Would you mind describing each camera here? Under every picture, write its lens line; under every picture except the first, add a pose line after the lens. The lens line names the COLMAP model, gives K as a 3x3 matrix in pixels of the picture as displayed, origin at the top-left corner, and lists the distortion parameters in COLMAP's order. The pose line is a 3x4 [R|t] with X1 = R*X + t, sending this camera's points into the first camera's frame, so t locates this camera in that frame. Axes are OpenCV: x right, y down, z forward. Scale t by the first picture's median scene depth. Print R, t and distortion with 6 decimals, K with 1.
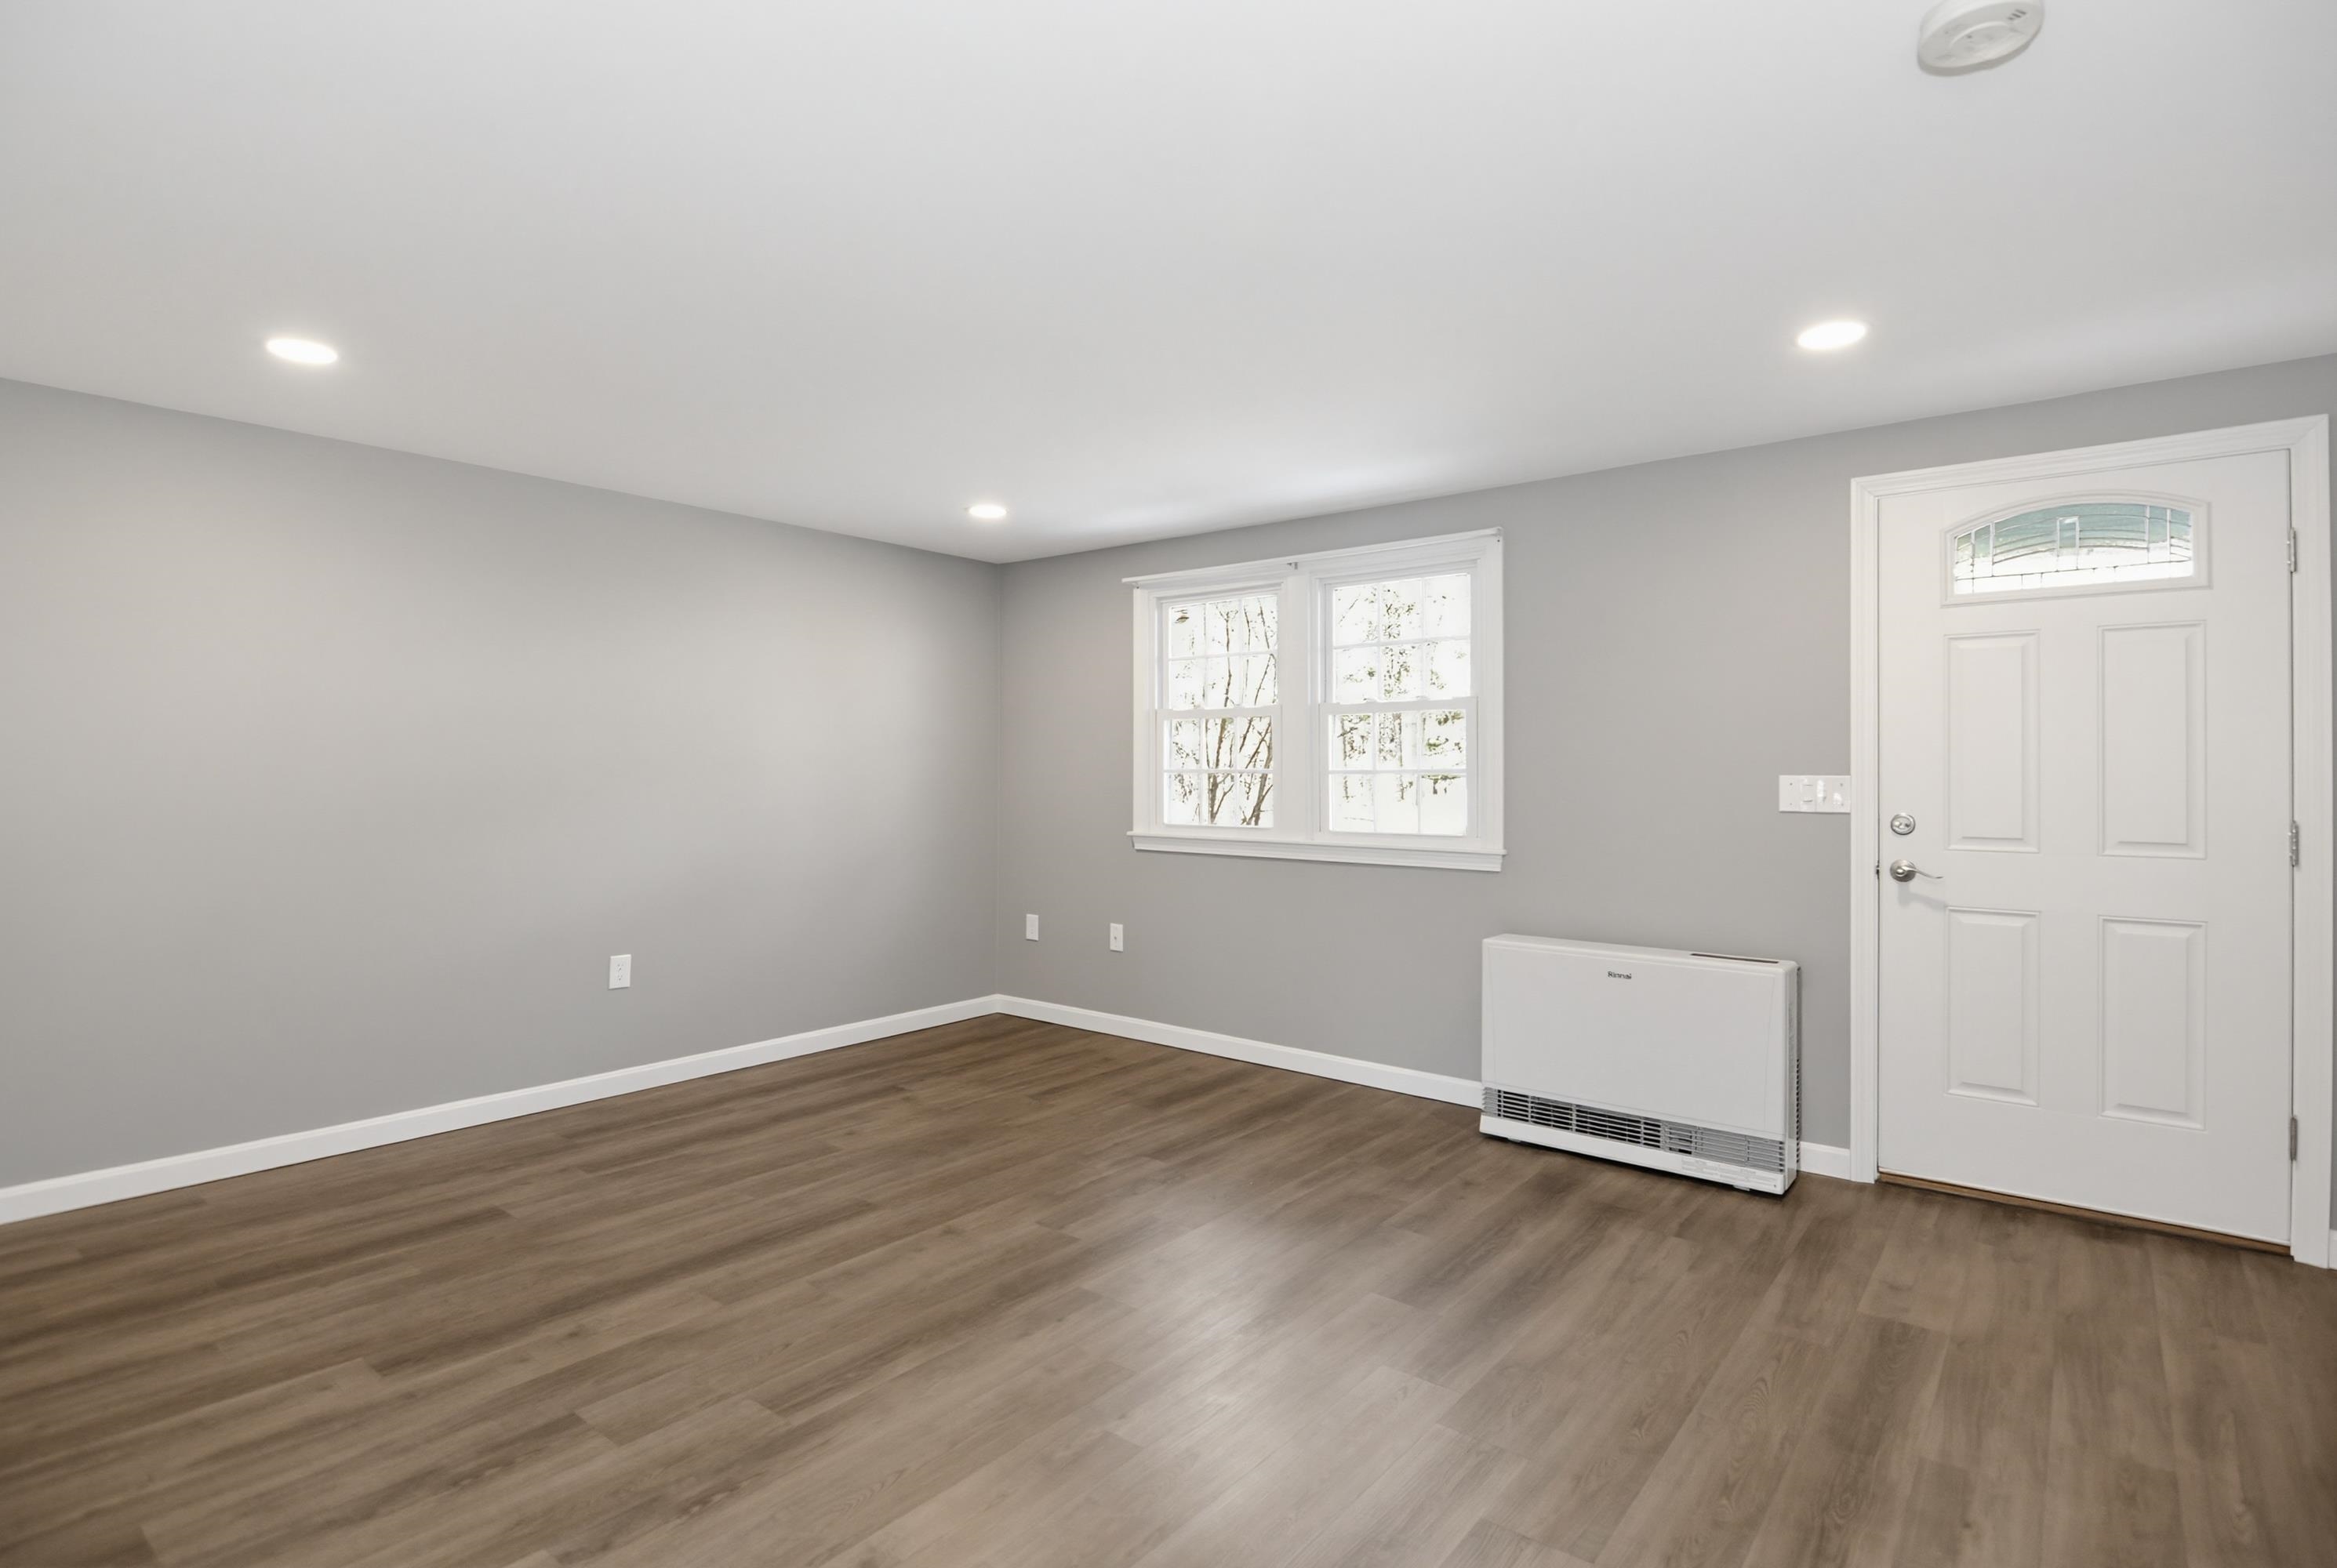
lens RADIAL K [[1140.4, 0, 1170.5], [0, 1140.4, 767.2], [0, 0, 1]] dist [0.003364, -0.006847]
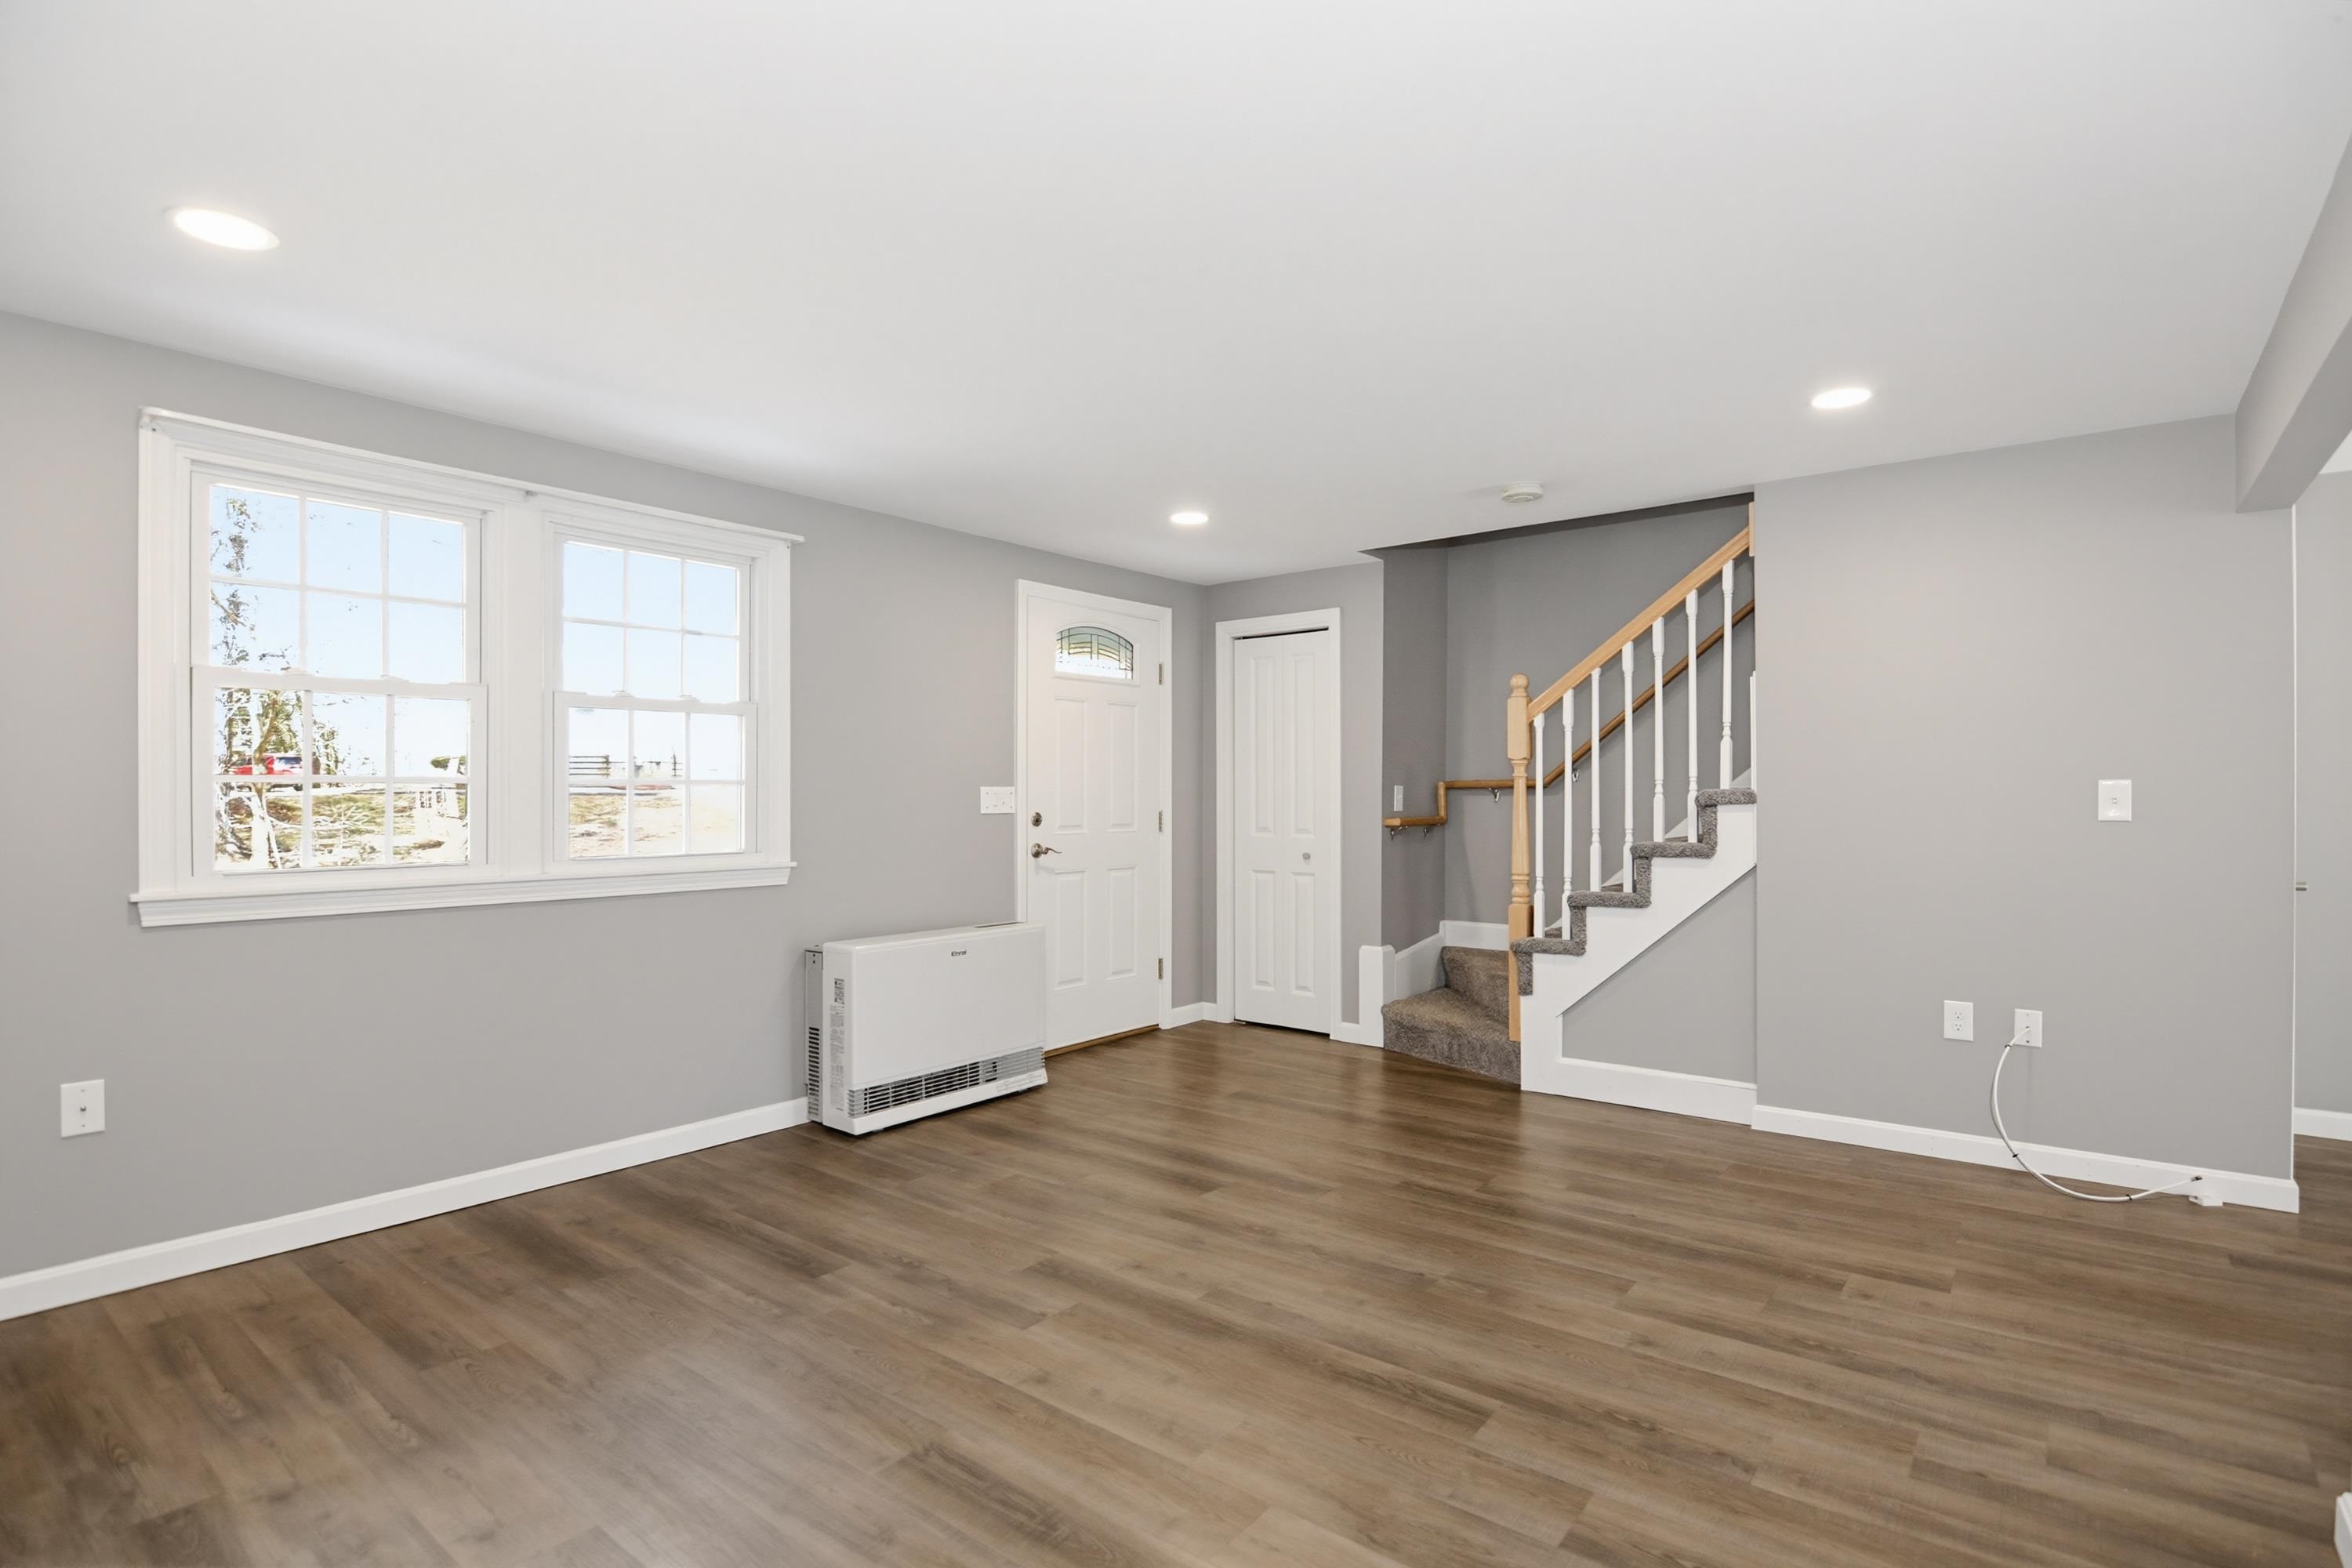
lens RADIAL K [[1147.8, 0, 1187.9], [0, 1147.8, 789.2], [0, 0, 1]] dist [0.003364, -0.006847]
pose [[-0.004798, -0.001874, 0.999987, -0.843199], [-0.009224, 0.999956, 0.001830, 0.005532], [-0.999946, -0.009215, -0.004815, 0.789499]]
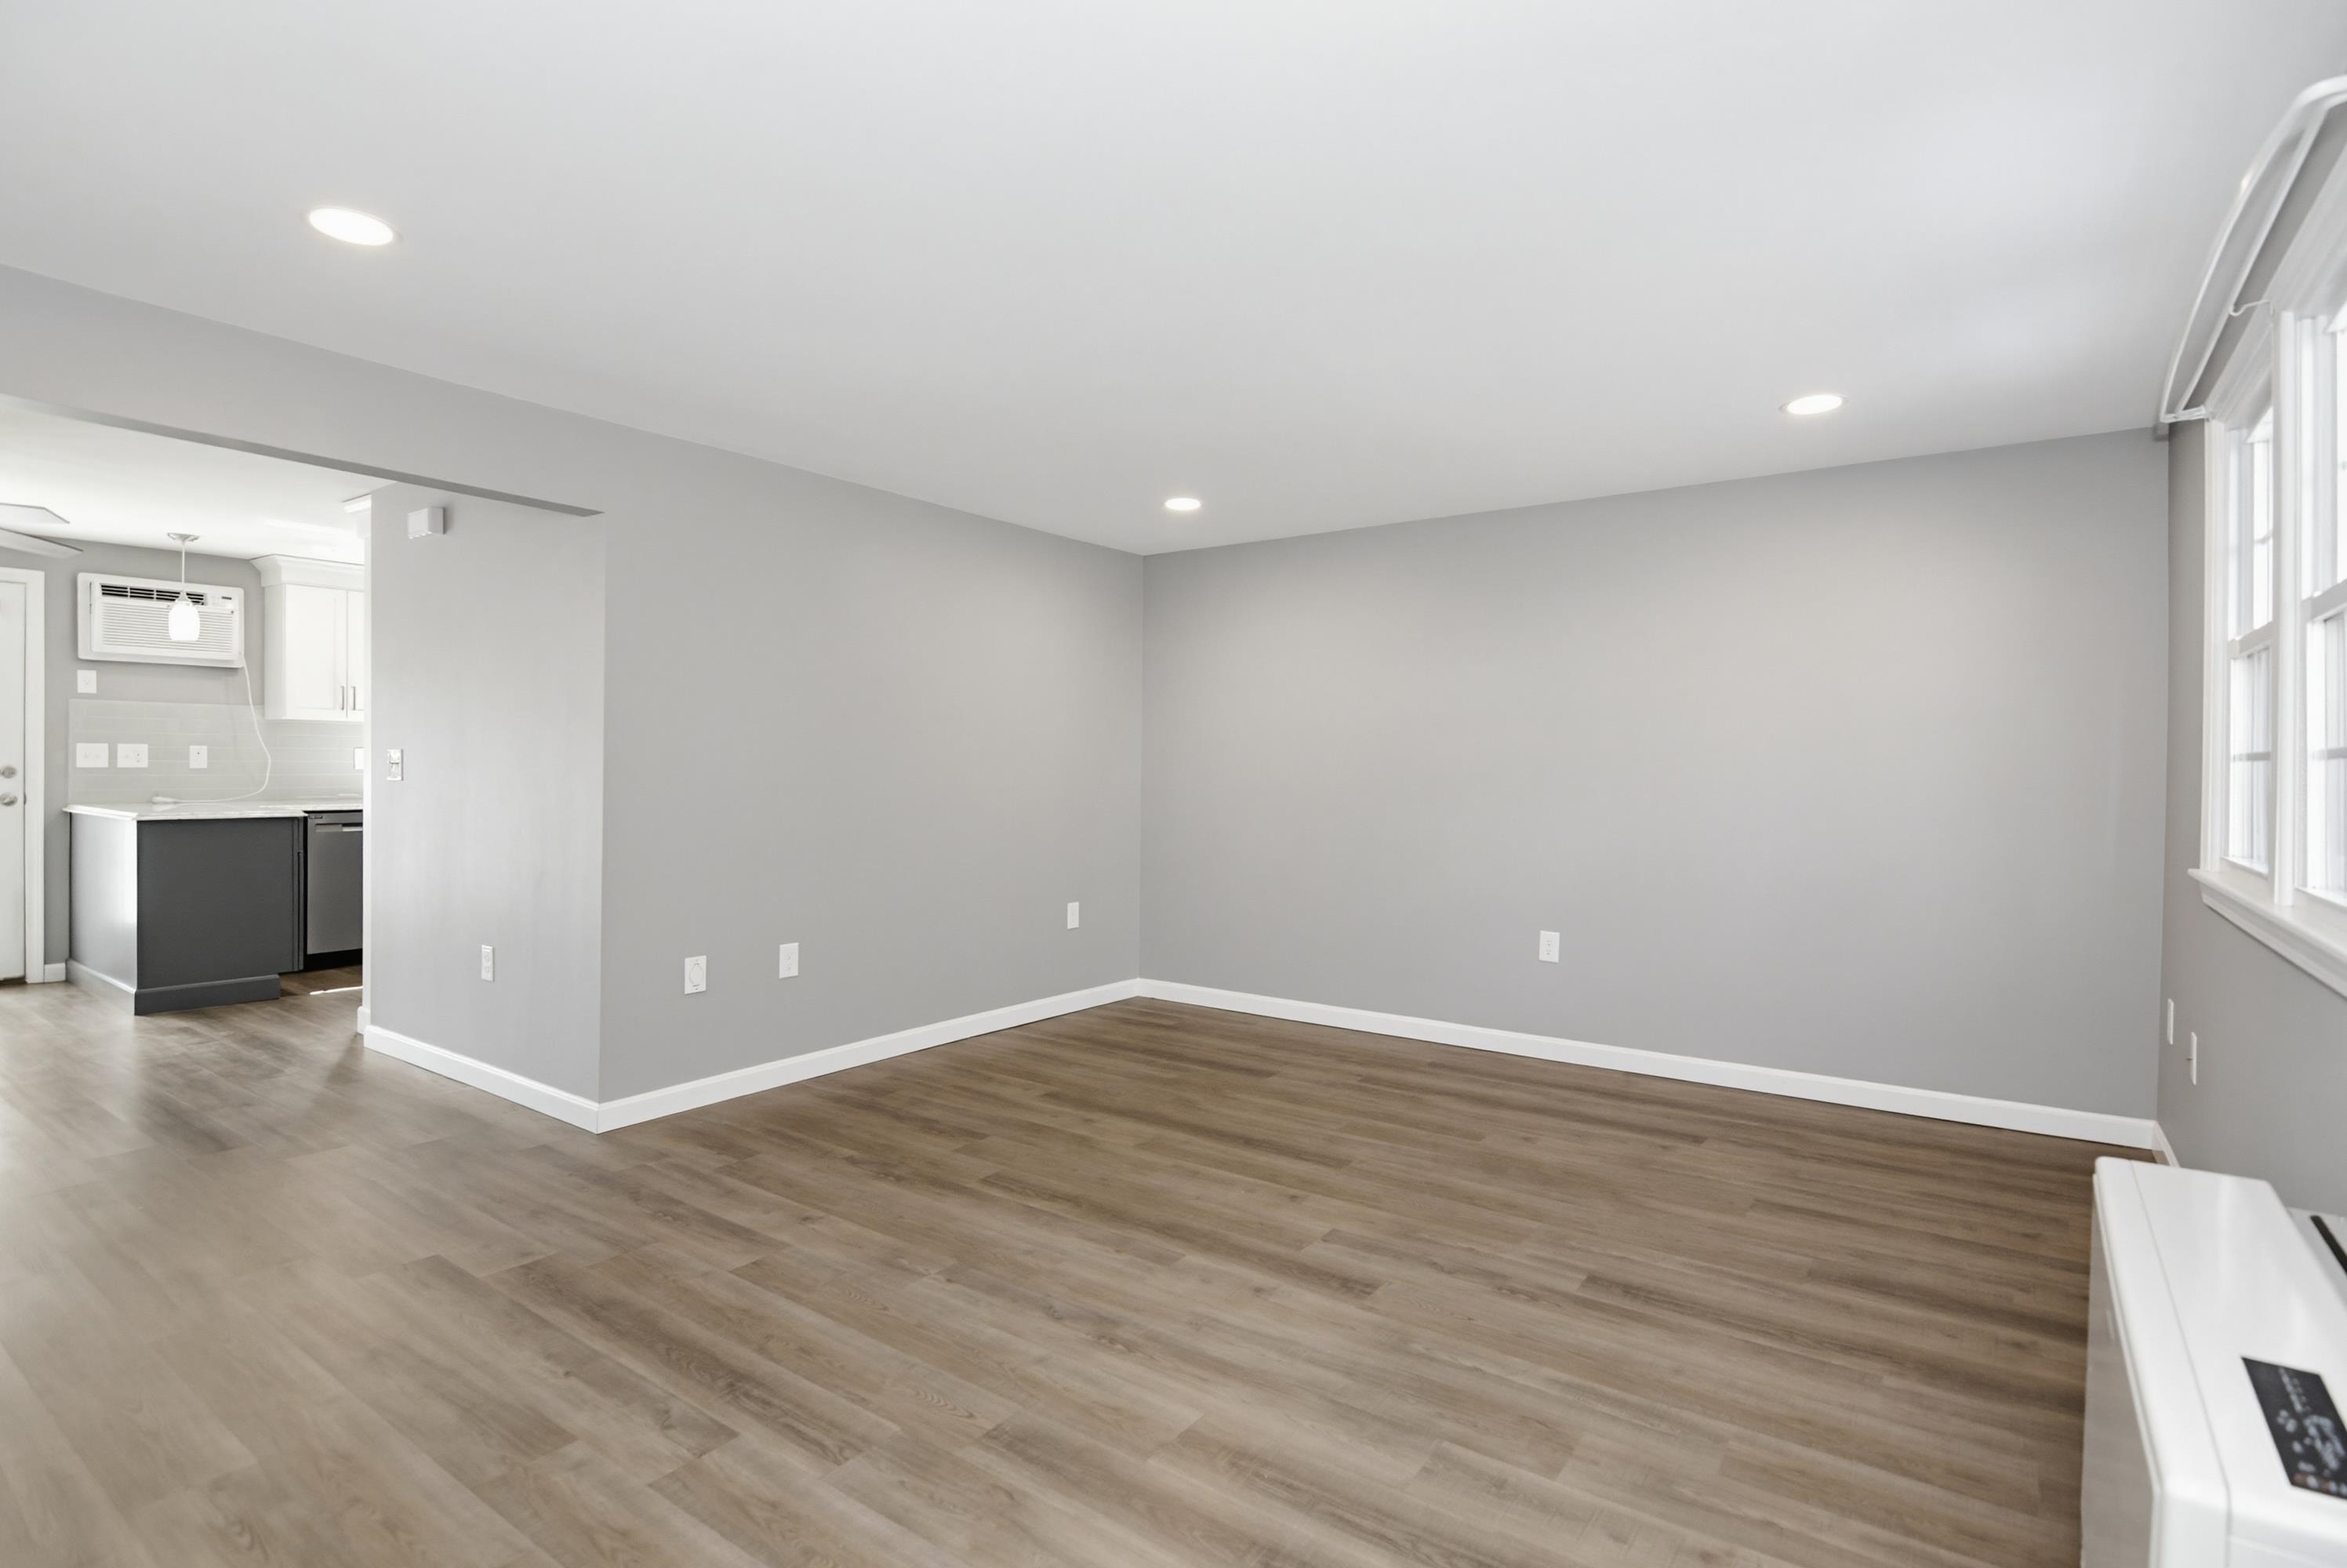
lens RADIAL K [[1145.3, 0, 1176.4], [0, 1145.3, 777.3], [0, 0, 1]] dist [0.003364, -0.006847]
pose [[0.062645, 0.002805, -0.998032, 0.735293], [-0.000927, 0.999996, 0.002752, 0.017182], [0.998035, 0.000753, 0.062648, 0.718705]]
